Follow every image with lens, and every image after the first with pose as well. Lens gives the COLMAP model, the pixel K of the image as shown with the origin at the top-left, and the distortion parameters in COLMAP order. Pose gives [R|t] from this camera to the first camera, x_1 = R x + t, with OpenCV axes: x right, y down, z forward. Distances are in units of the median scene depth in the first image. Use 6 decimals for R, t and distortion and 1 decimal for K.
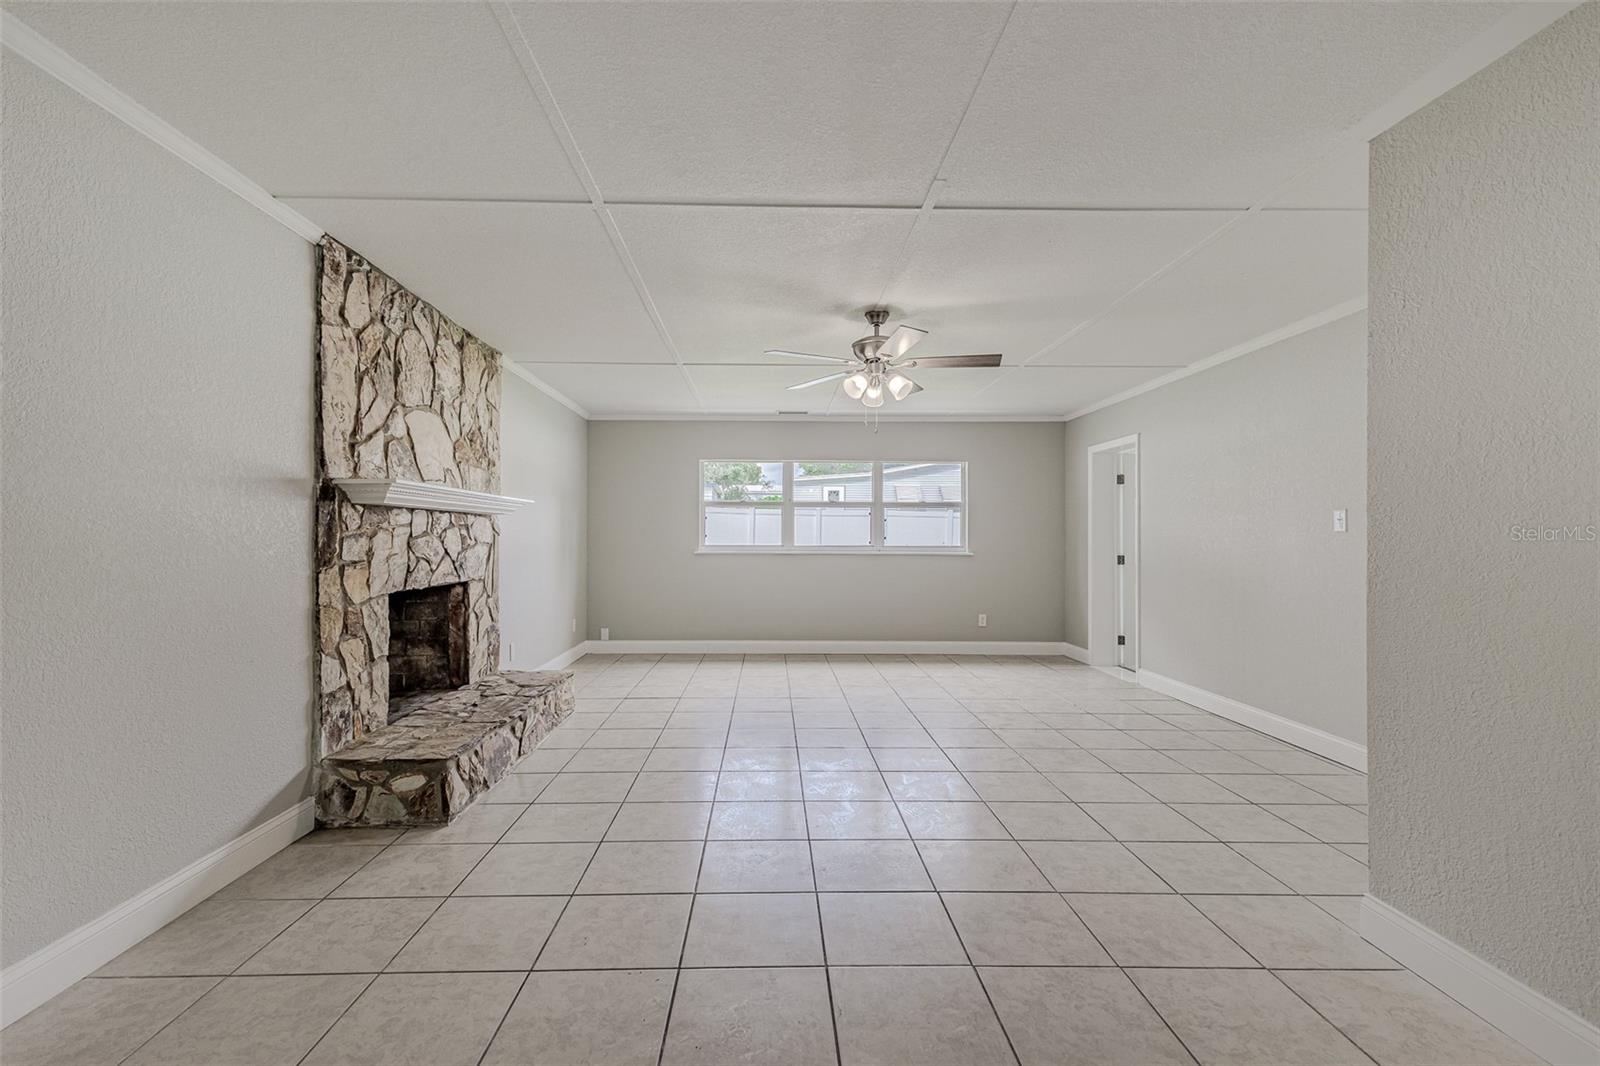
lens RADIAL K [[688.8, 0, 800.0], [0, 688.8, 533.0], [0, 0, 1]] dist [0.003470, 0.000173]
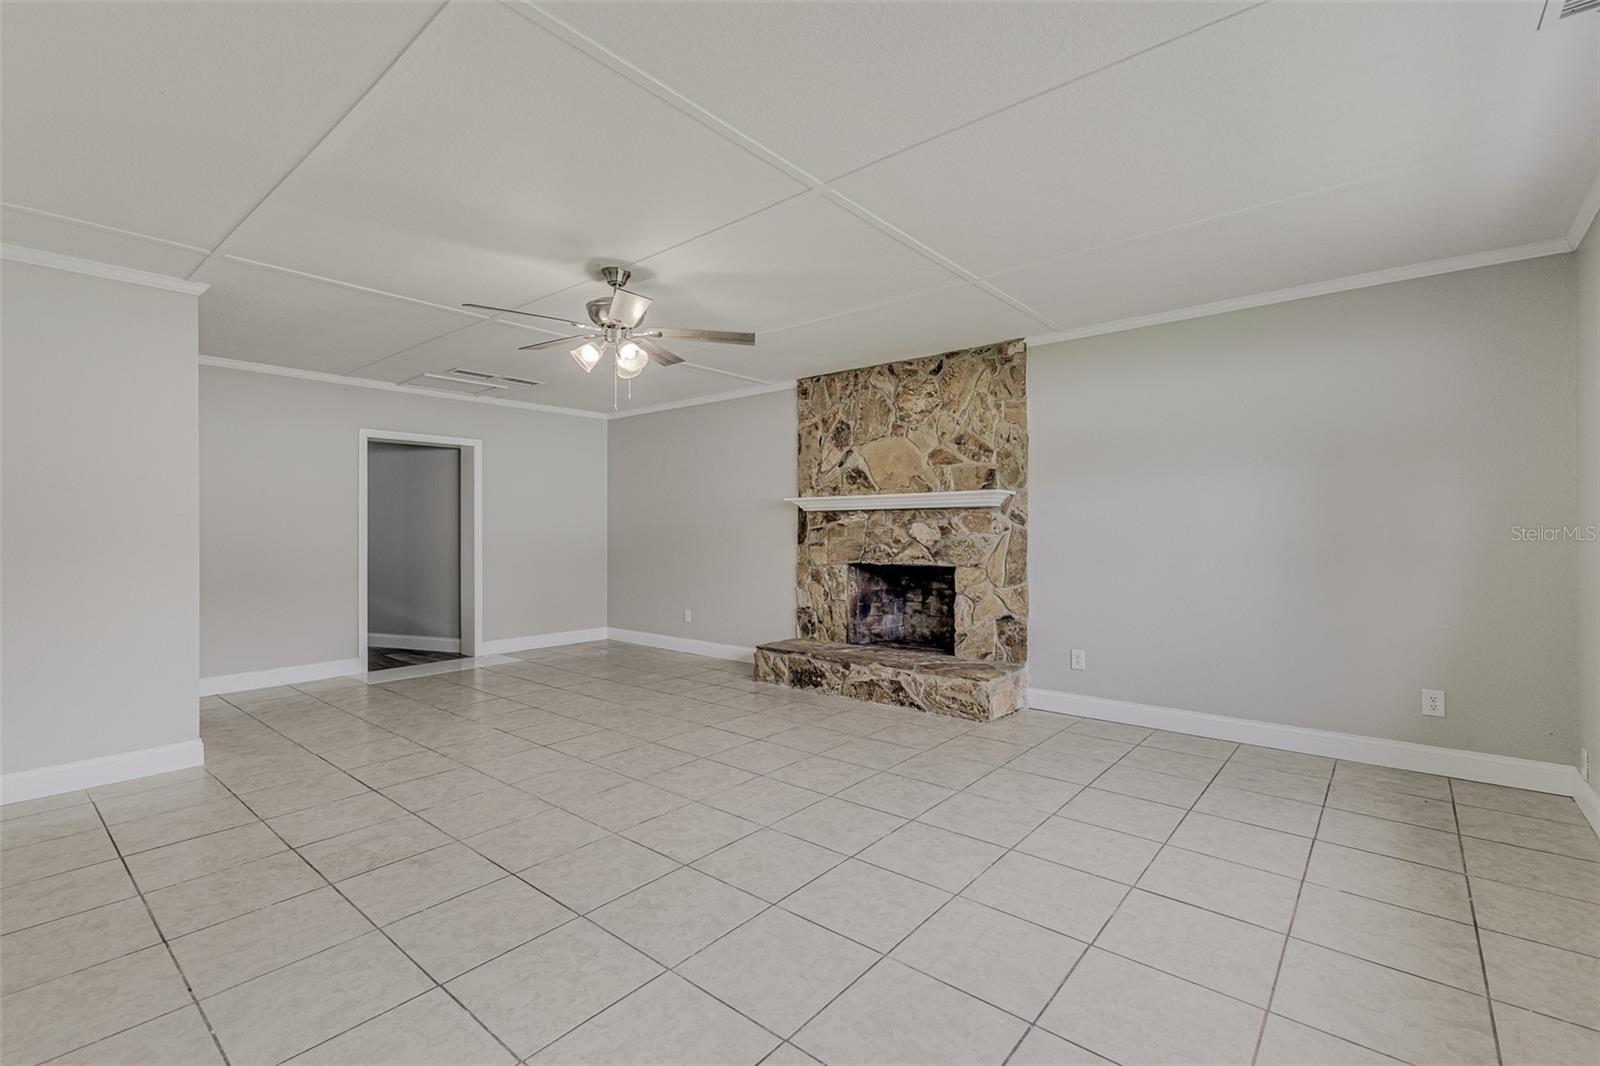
lens RADIAL K [[688.8, 0, 800.0], [0, 688.8, 533.0], [0, 0, 1]] dist [0.003470, 0.000173]
pose [[-0.664190, 0.003519, -0.747555, 0.727309], [0.001462, 0.999993, 0.003409, 0.011803], [0.747562, 0.001172, -0.664191, 2.108493]]
